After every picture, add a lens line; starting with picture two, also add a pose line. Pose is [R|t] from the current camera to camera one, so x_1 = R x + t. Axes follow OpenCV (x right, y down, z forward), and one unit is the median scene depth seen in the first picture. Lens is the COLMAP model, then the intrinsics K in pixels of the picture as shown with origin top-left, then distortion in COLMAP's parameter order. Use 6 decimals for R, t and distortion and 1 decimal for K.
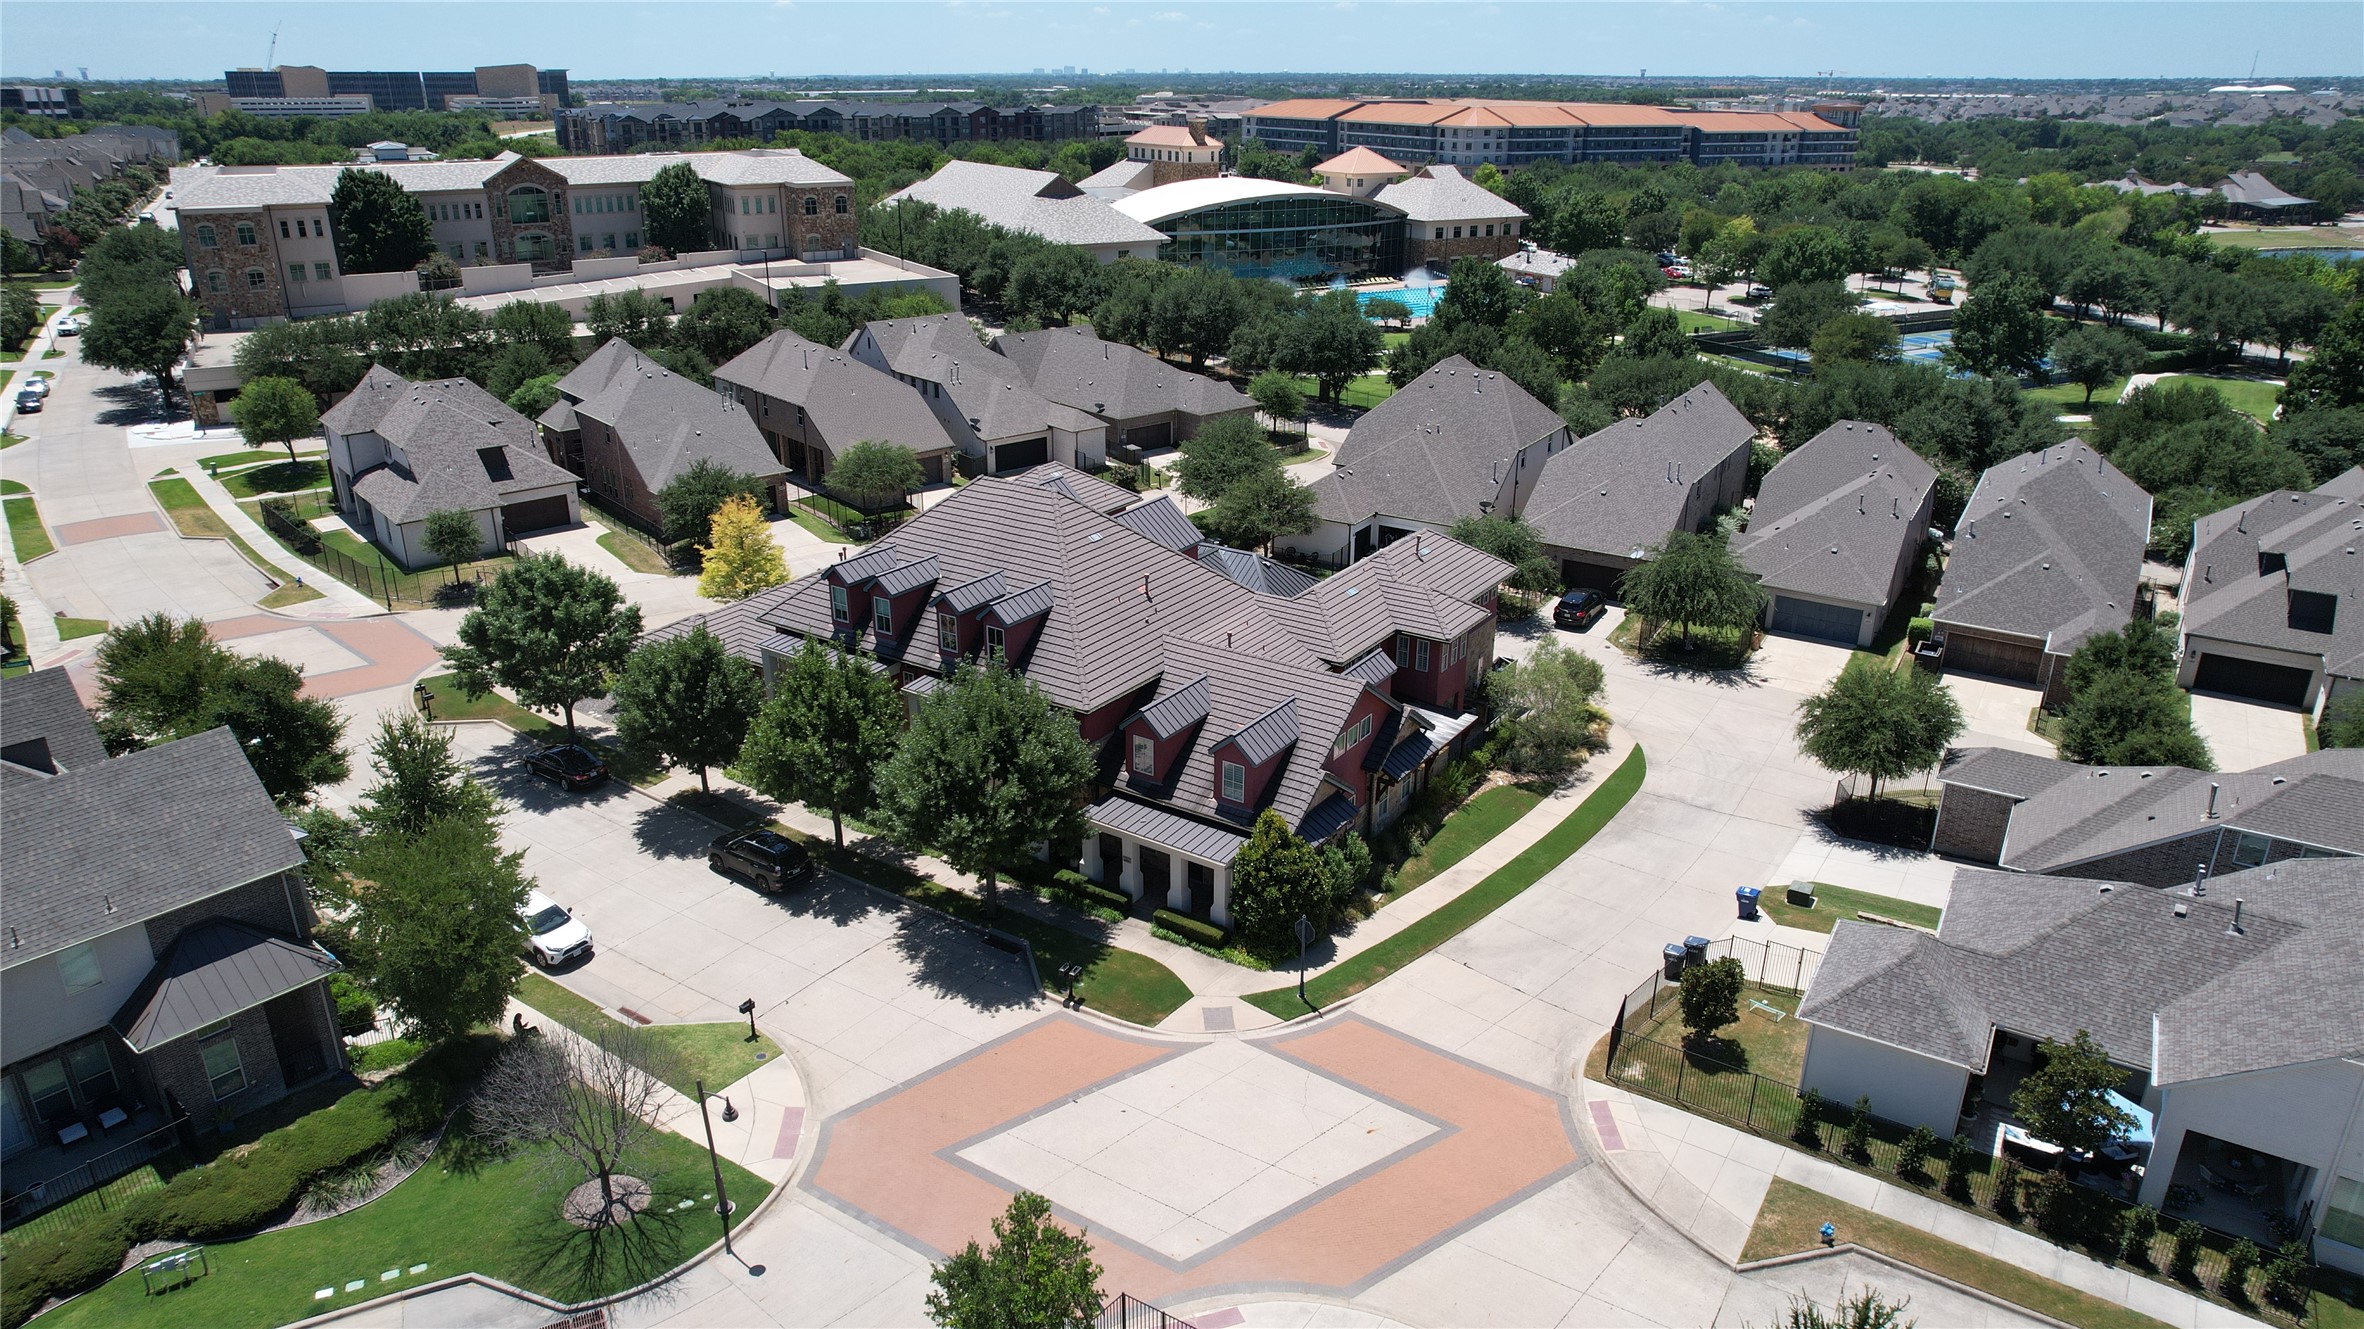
lens RADIAL K [[1549.8, 0, 1172.2], [0, 1549.8, 622.4], [0, 0, 1]] dist [0.002824, -0.000201]
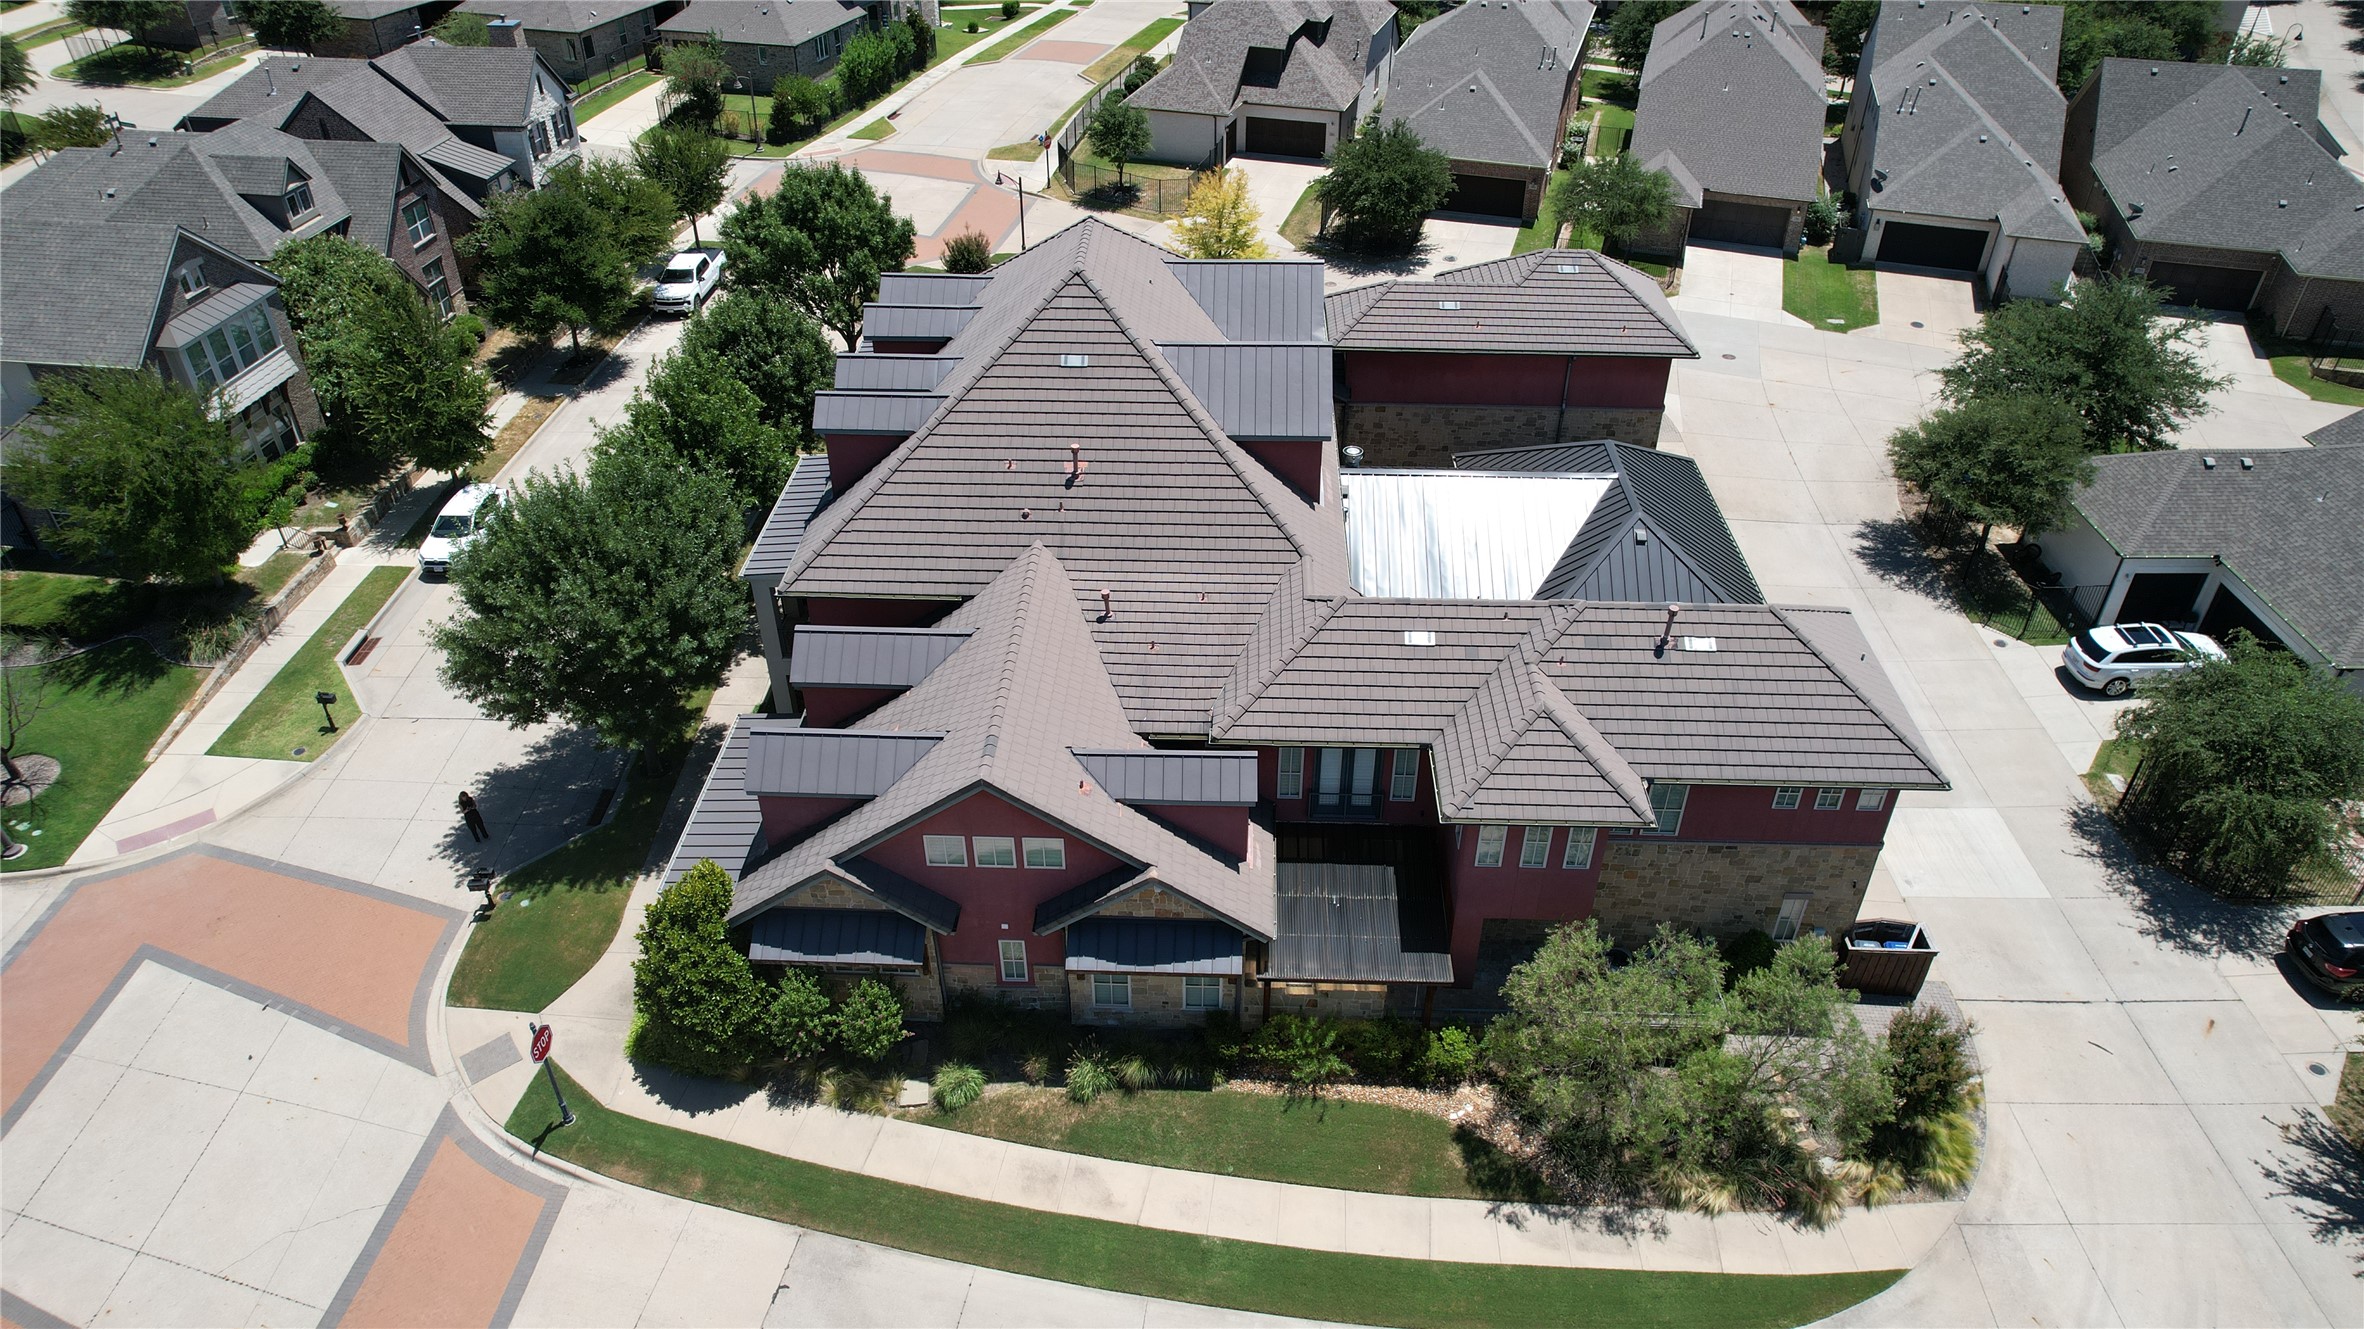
lens RADIAL K [[1520.9, 0, 1182.0], [0, 1520.9, 664.5], [0, 0, 1]] dist [-0.090323, 0.085974]
pose [[0.534048, 0.491632, -0.687816, 0.503801], [-0.291850, 0.870738, 0.395776, -0.223172], [0.793484, -0.010625, 0.608498, 0.745952]]
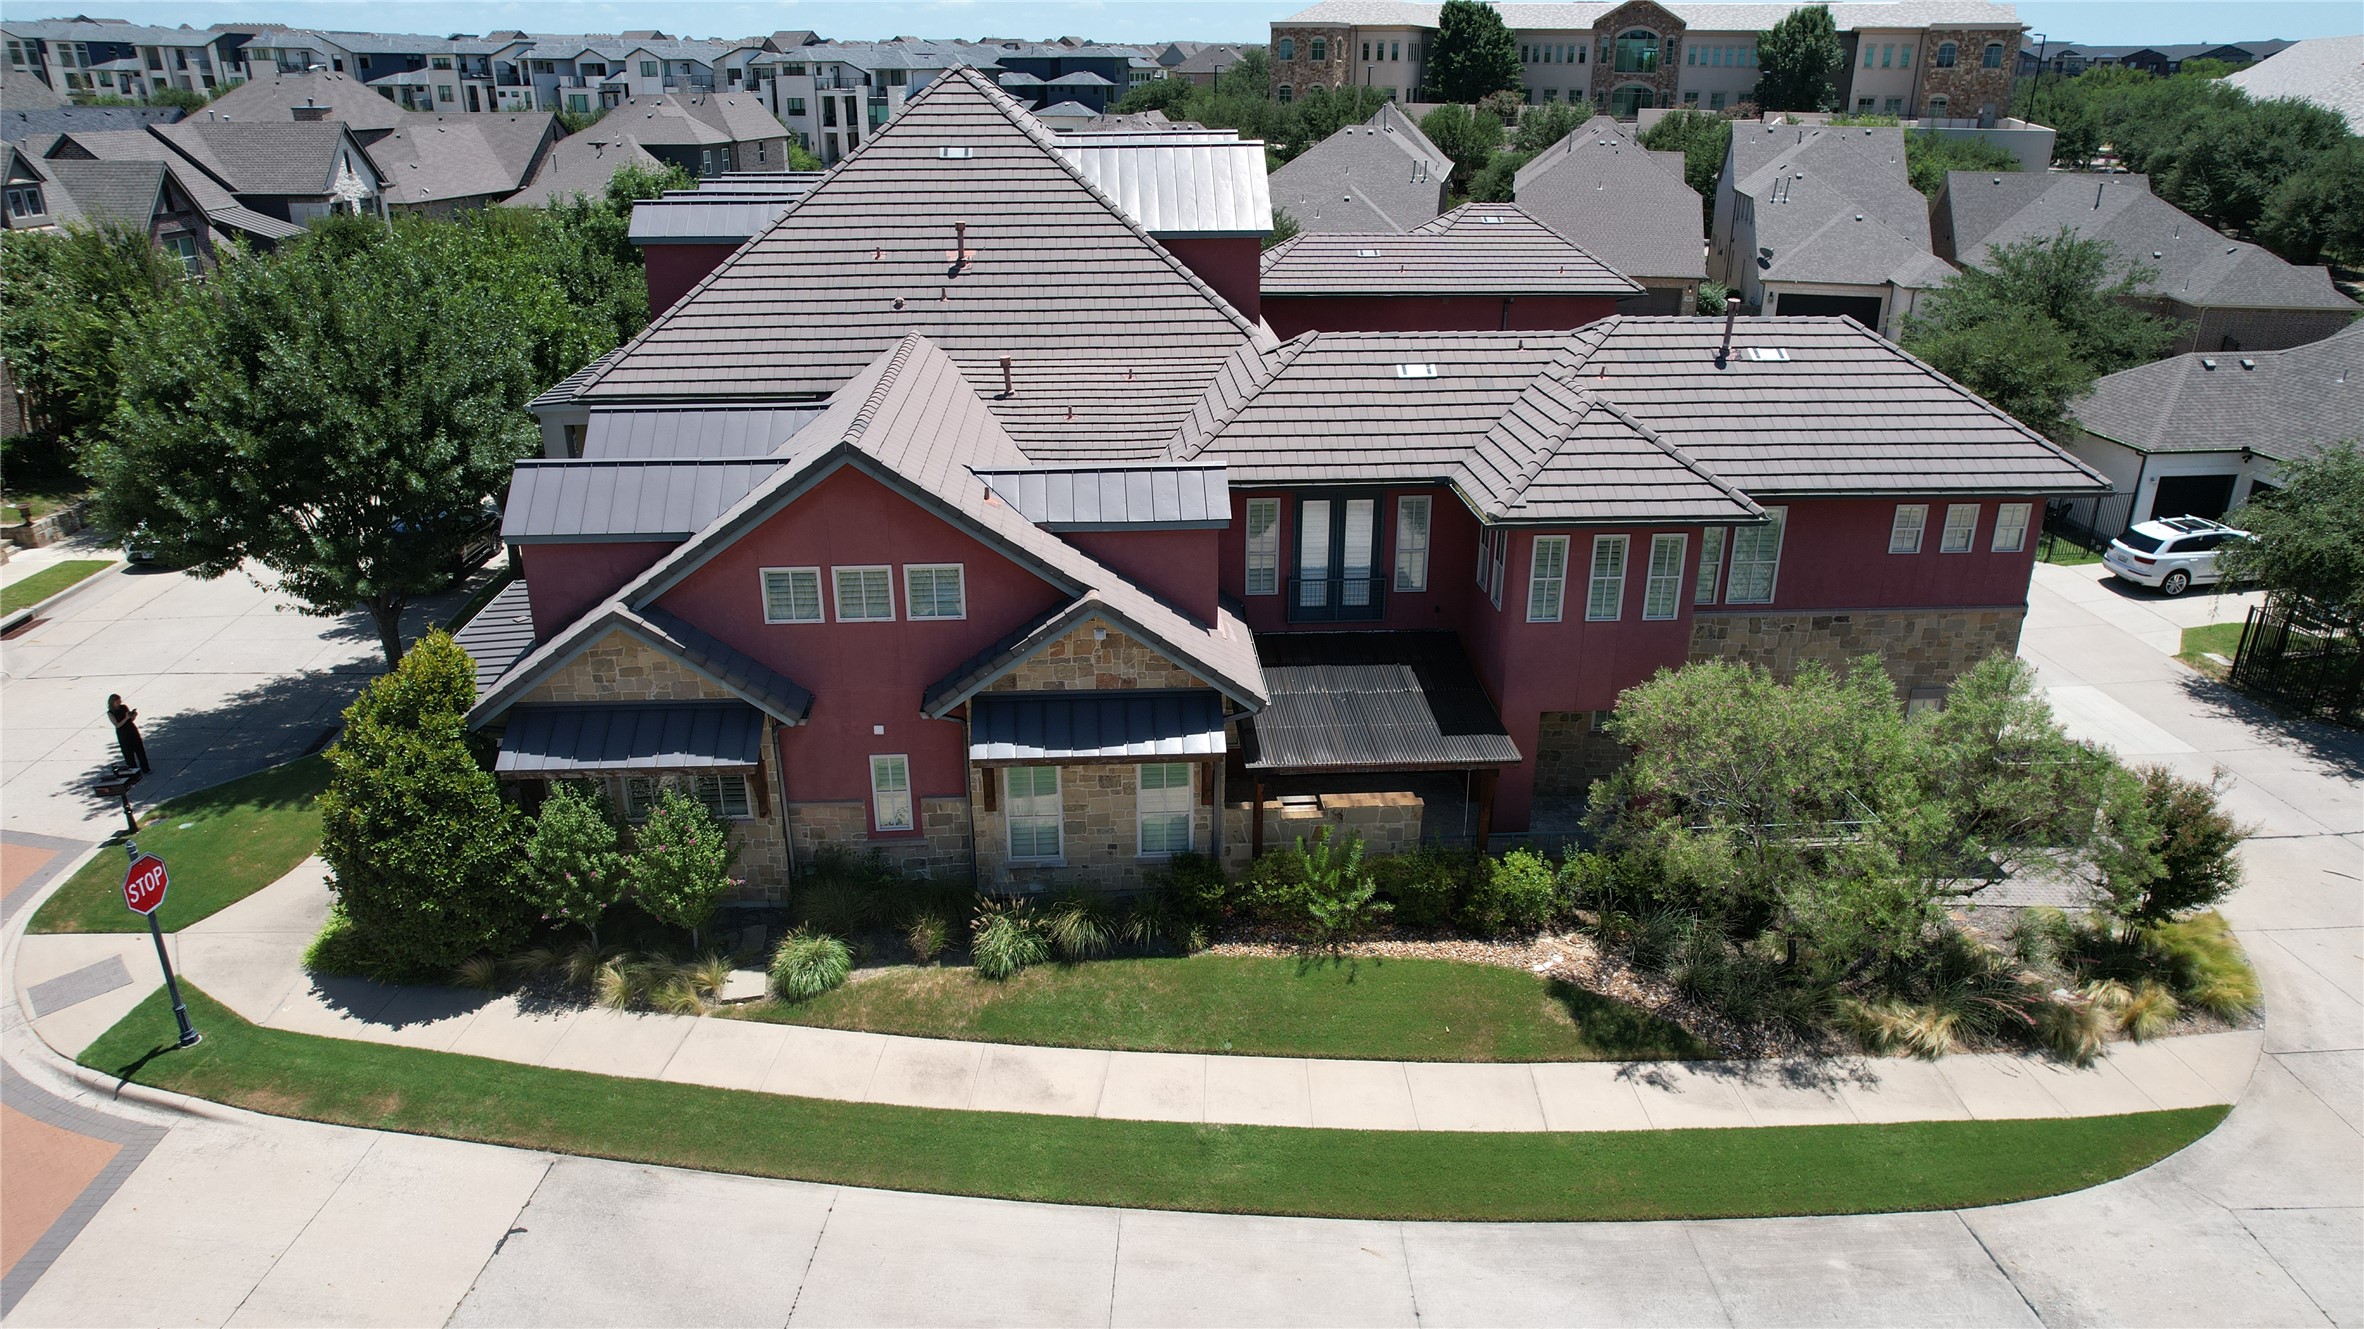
lens RADIAL K [[1520.9, 0, 1182.0], [0, 1520.9, 664.5], [0, 0, 1]] dist [-0.090323, 0.085974]
pose [[0.618377, 0.295847, -0.728068, 0.456999], [-0.273798, 0.949495, 0.153275, 0.011791], [0.736644, 0.104562, 0.668149, 0.831487]]
